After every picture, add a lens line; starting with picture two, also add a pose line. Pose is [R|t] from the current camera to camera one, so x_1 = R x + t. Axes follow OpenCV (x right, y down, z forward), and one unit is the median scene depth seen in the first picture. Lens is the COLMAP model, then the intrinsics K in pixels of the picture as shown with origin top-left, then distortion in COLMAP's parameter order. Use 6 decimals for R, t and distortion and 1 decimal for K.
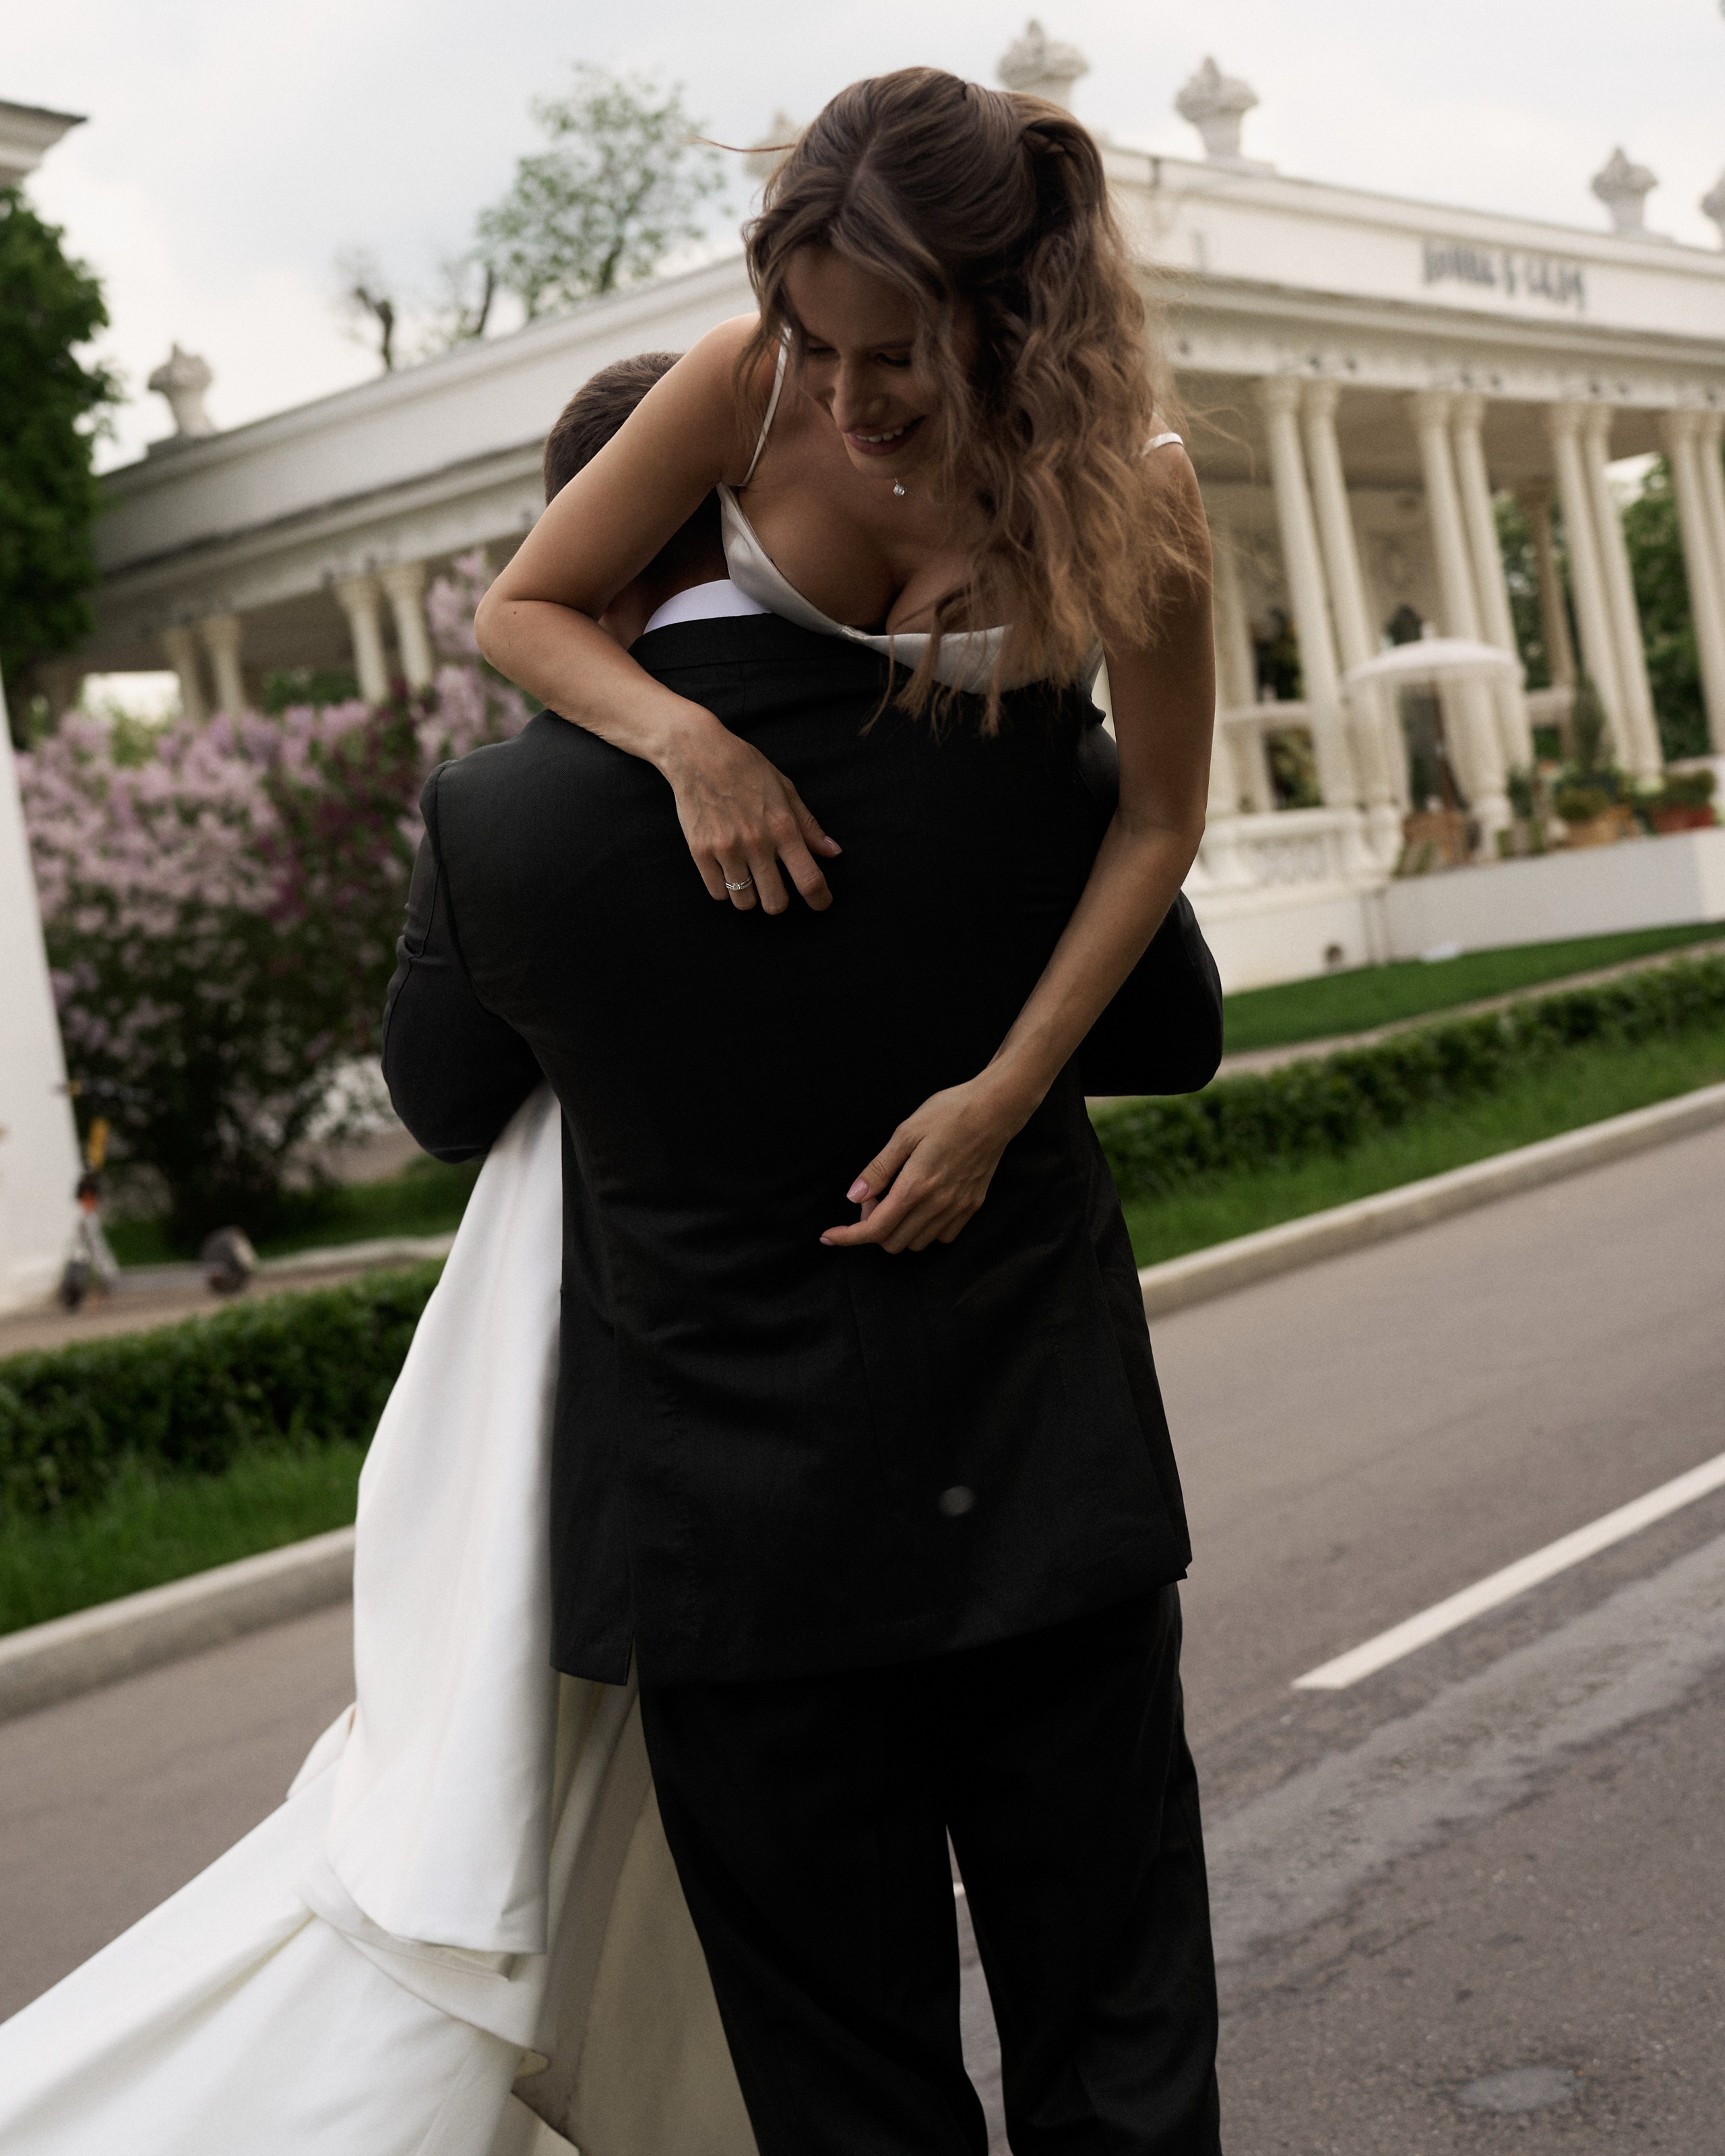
lens RADIAL K [[3394.4, 0, 810.4], [0, 3394.4, 916.7], [0, 0, 1]] dist [0.062779, 0.000000]
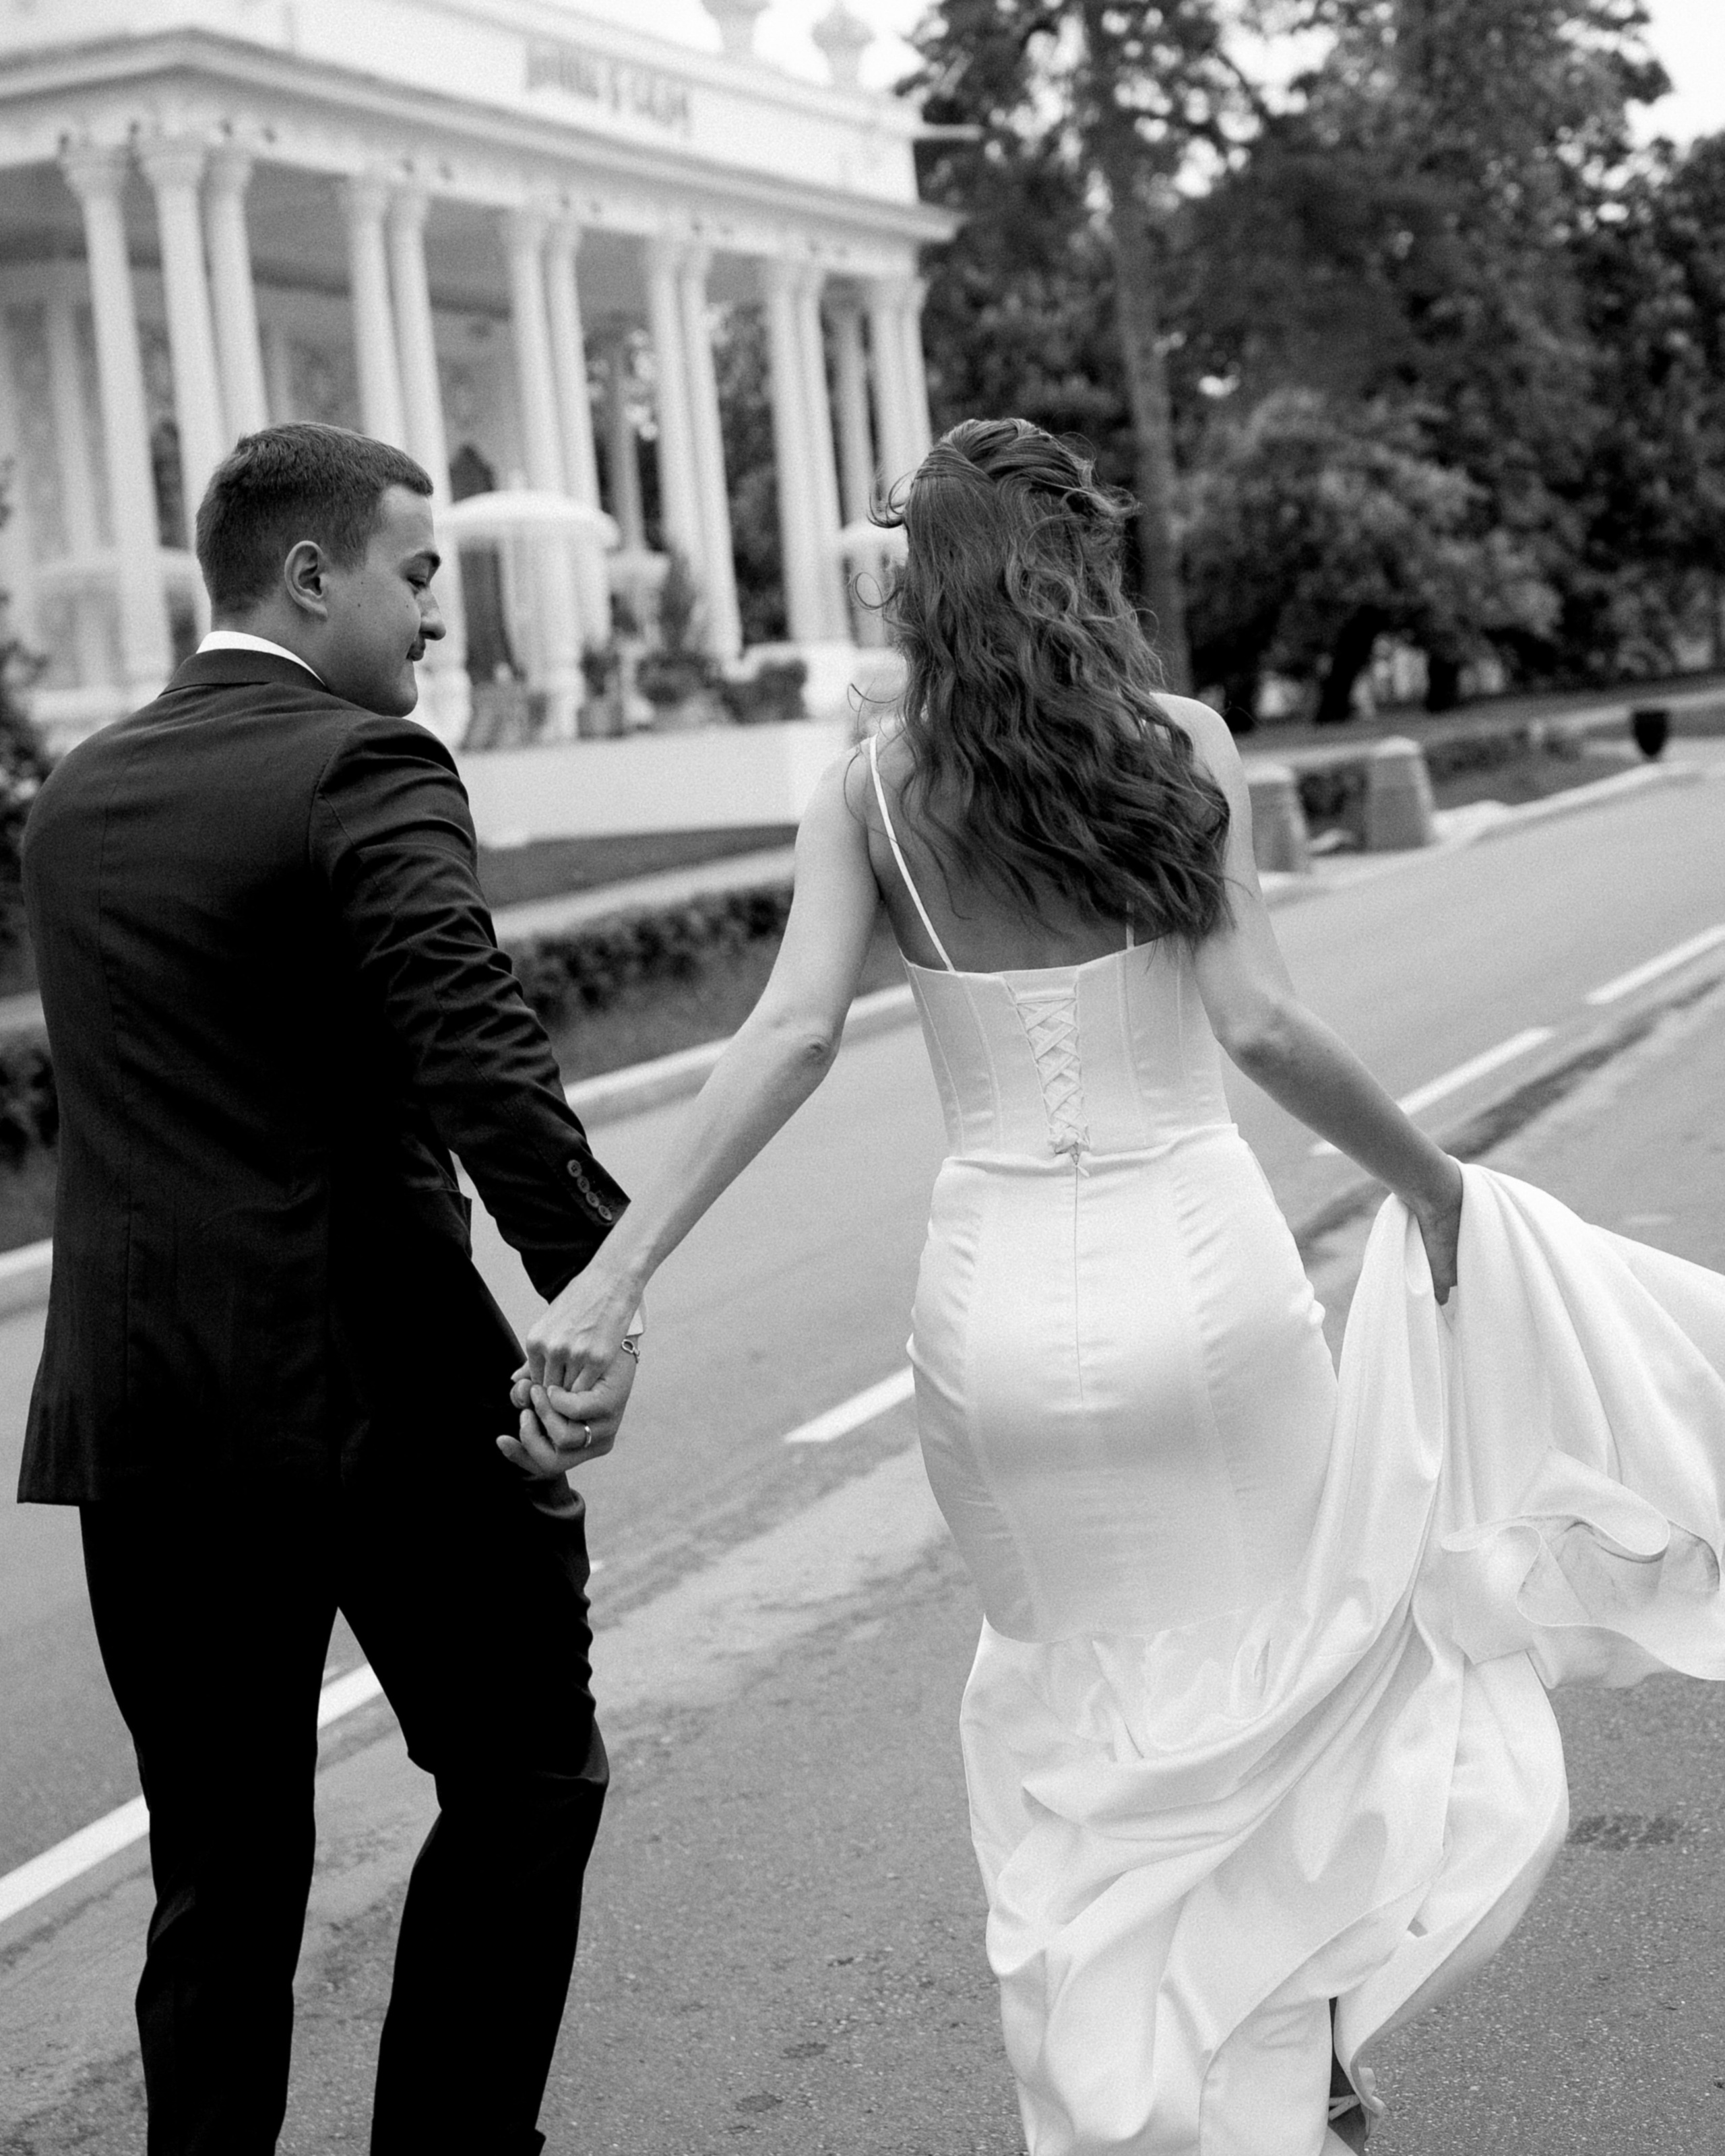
lens RADIAL K [[4027.2, 0, 842.1], [0, 4027.2, 973.7], [0, 0, 1]] dist [0.032262, 0.000000]
pose [[0.955375, 0.053586, 0.290494, -0.039220], [-0.067093, 0.997070, 0.036731, 0.001187], [-0.287675, -0.054582, 0.956171, -0.053459]]
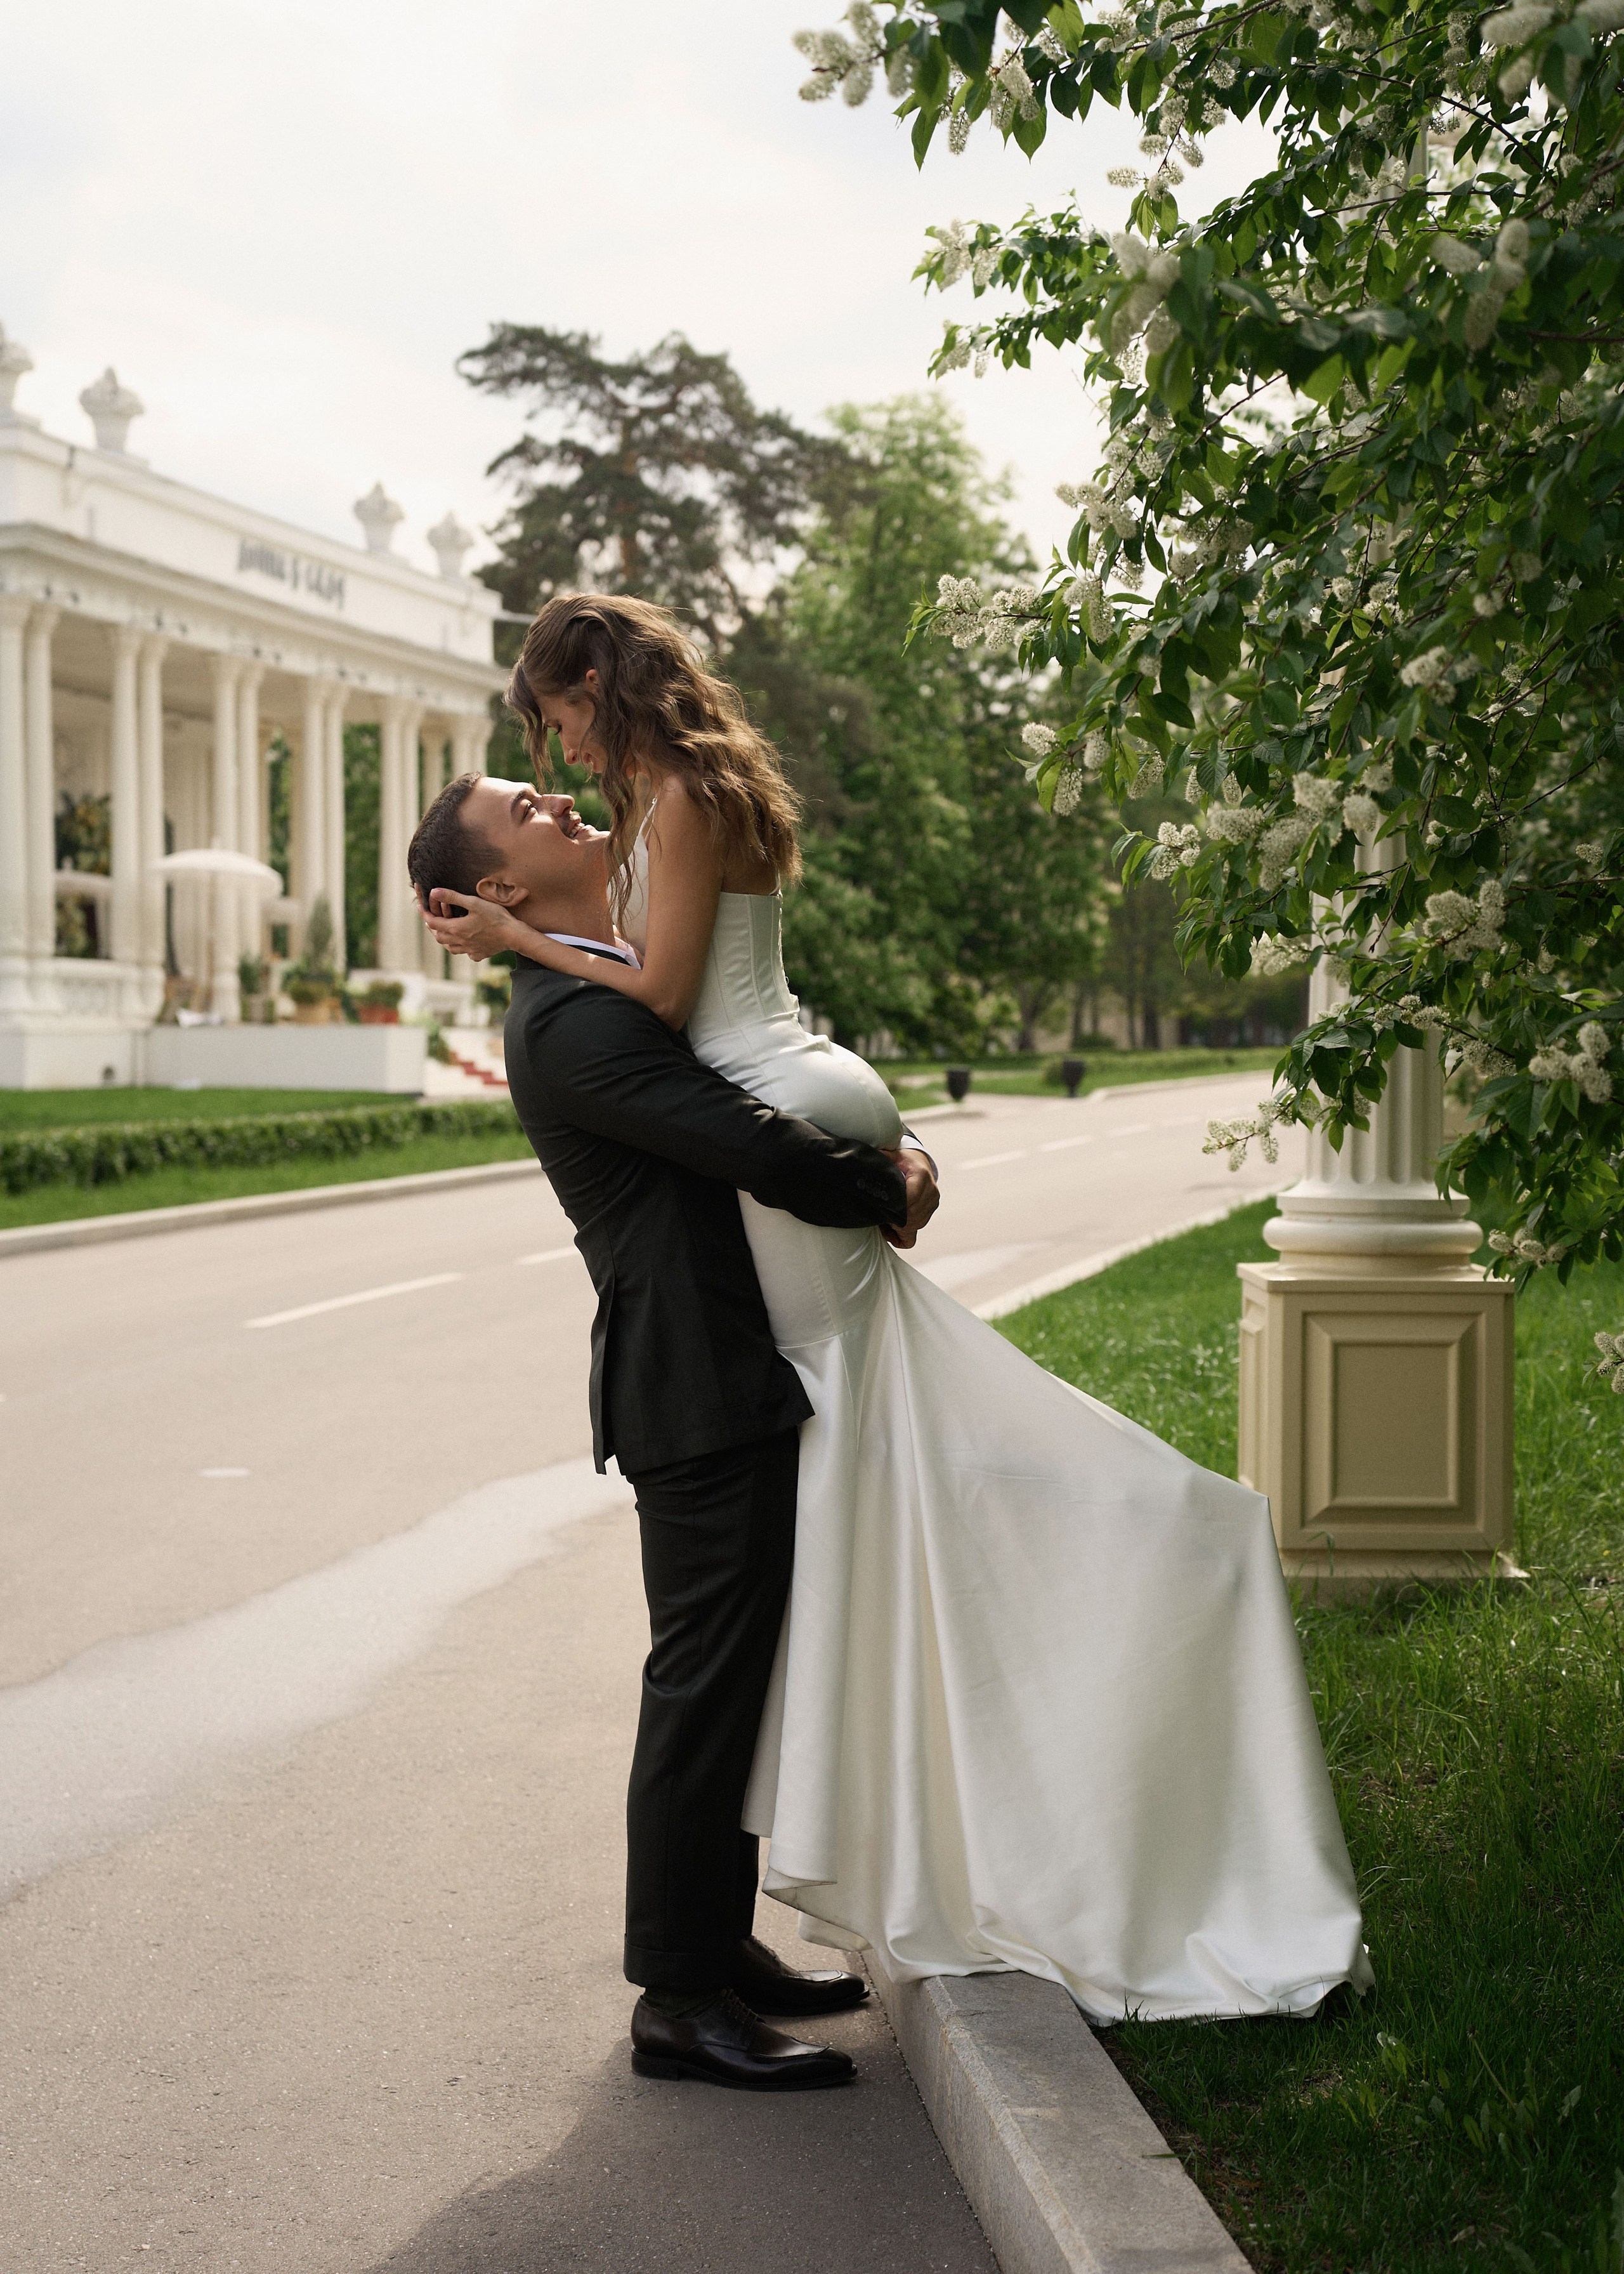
lens RADIAL K [[3548.2, 0, 901.5], [0, 3548.2, 1206.3], [0, 0, 1]] dist [-0.036065, 0.000000]
pose [[0.887956, 0.140645, 0.437897, -0.163914], [-0.154966, 0.987915, -0.003064, 0.018178], [-0.433036, -0.065138, 0.899020, -0.360006]]
